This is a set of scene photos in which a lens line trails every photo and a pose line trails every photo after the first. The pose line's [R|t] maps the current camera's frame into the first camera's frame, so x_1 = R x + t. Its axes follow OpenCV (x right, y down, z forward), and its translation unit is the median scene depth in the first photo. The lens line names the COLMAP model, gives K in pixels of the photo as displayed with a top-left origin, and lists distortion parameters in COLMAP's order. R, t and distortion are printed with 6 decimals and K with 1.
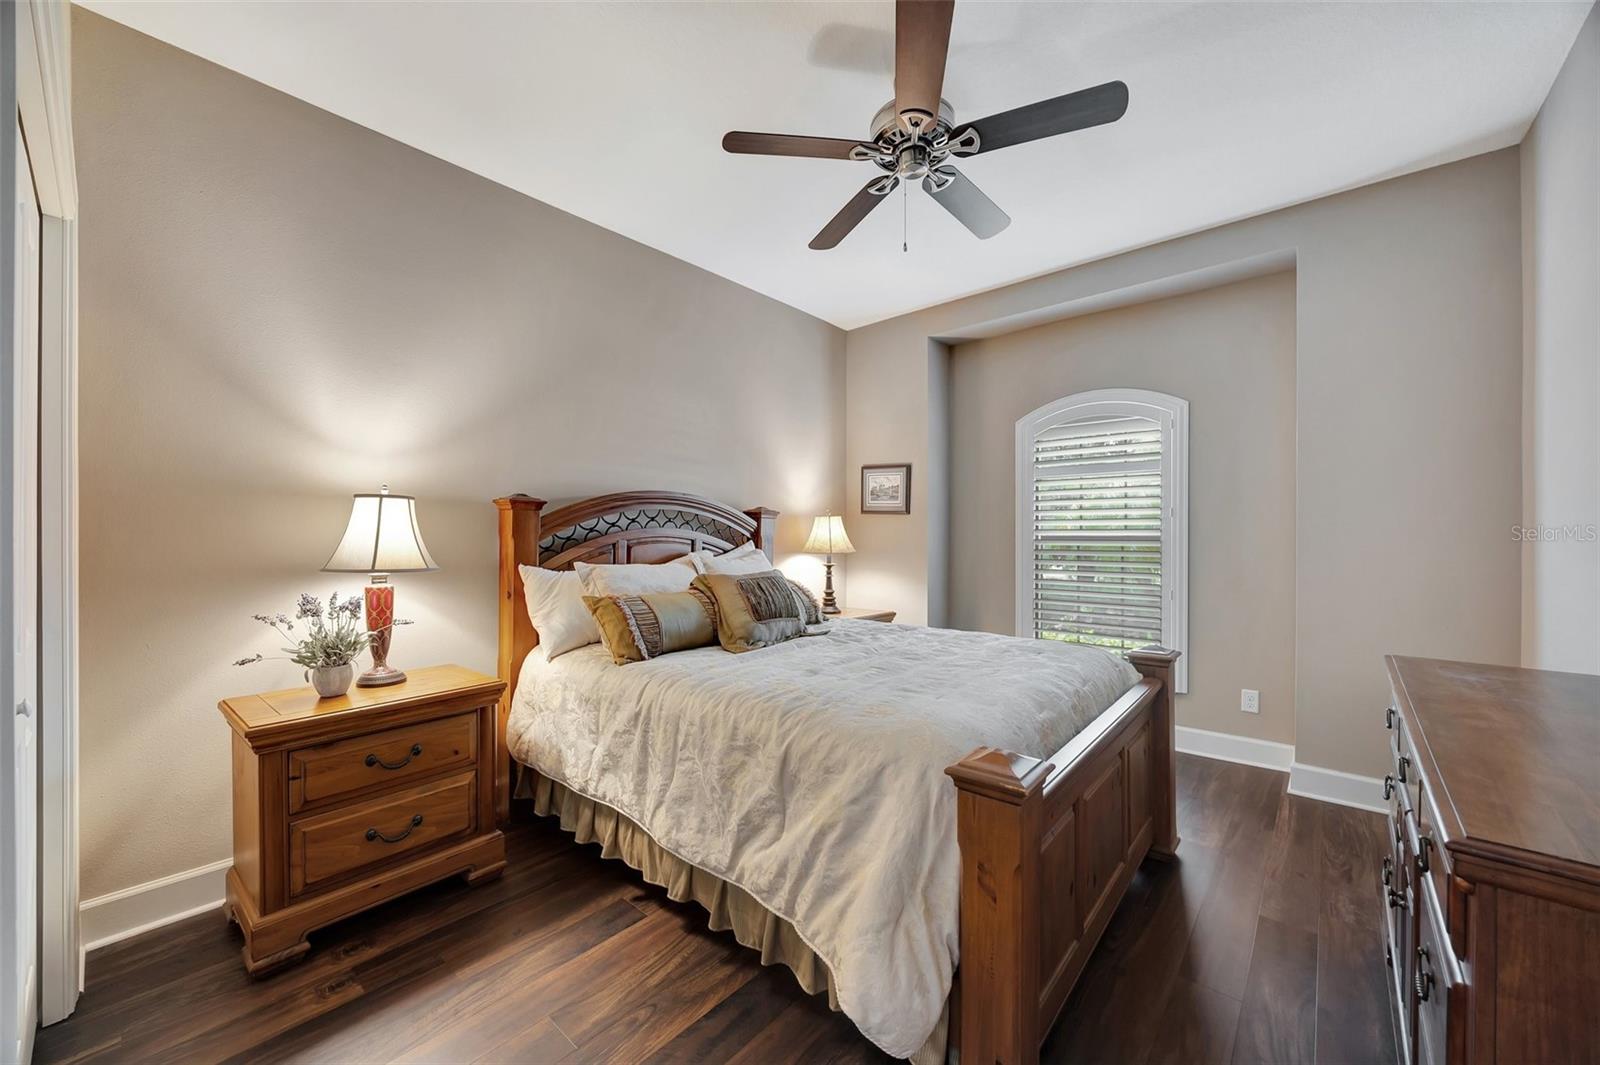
lens RADIAL K [[623.0, 0, 805.0], [0, 623.0, 535.1], [0, 0, 1]] dist [0.063509, -0.000080]
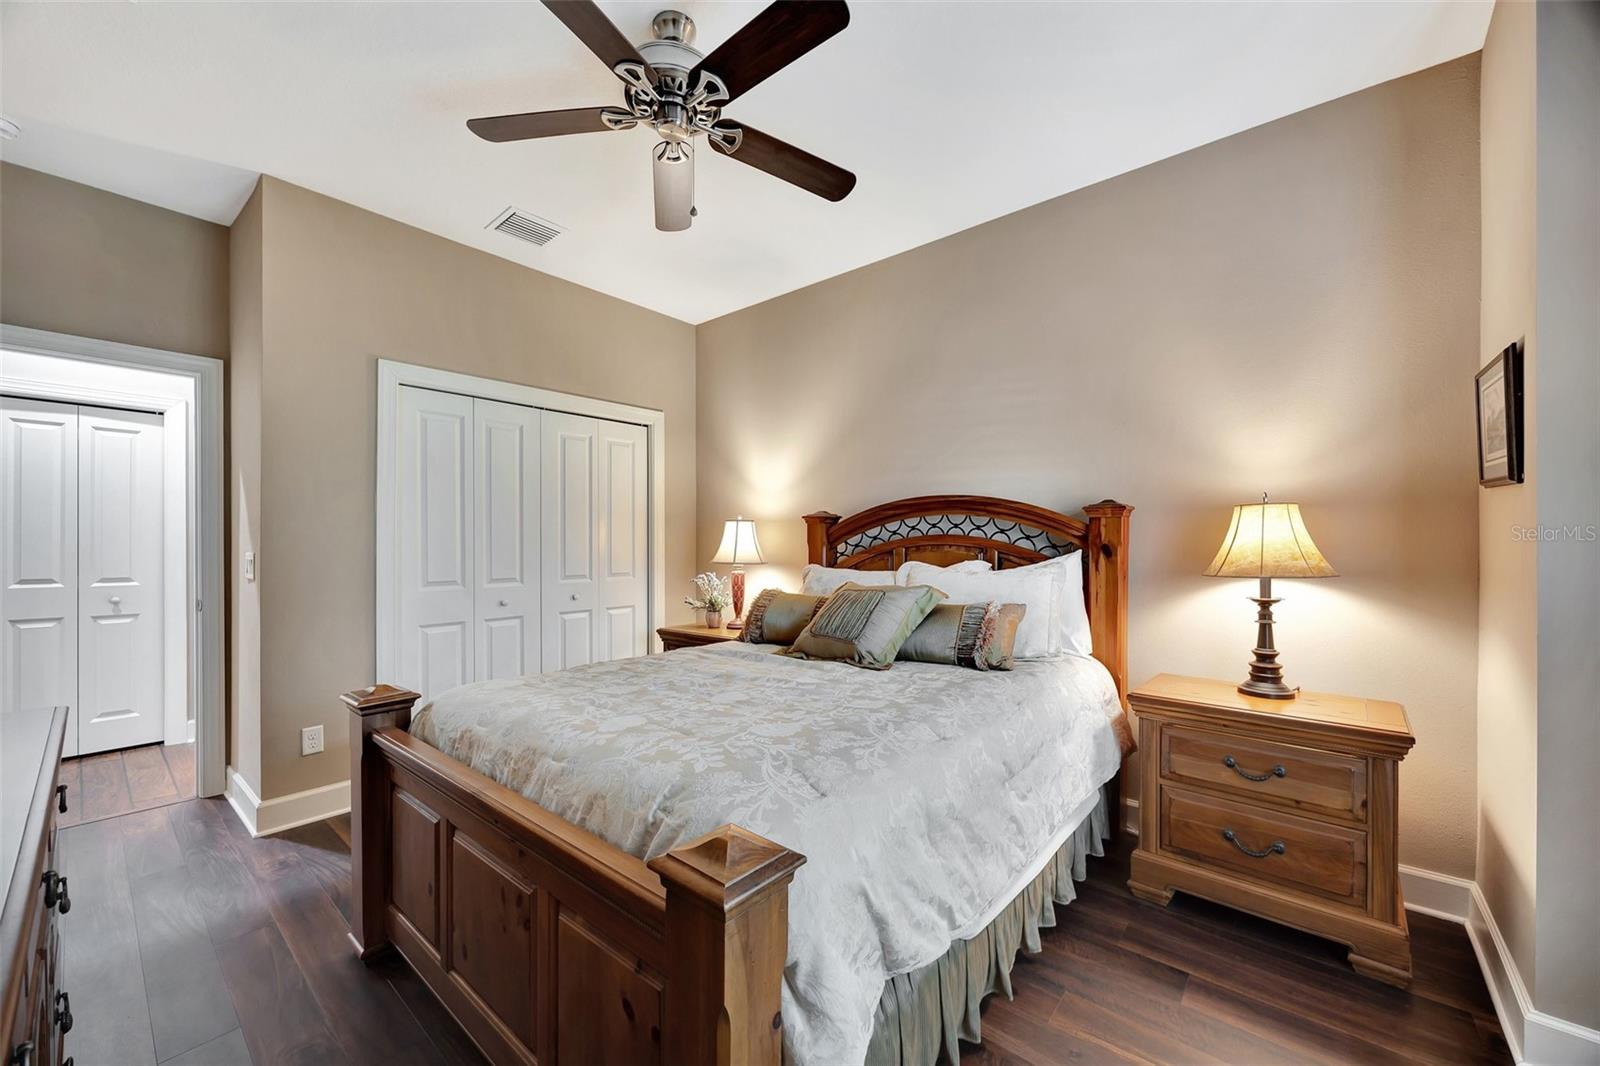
lens RADIAL K [[605.8, 0, 801.0], [0, 605.8, 540.0], [0, 0, 1]] dist [-0.001205, -0.000401]
pose [[0.014035, -0.004864, -0.999890, 0.529816], [0.002470, 0.999985, -0.004829, 0.000052], [0.999898, -0.002402, 0.014047, 0.614167]]
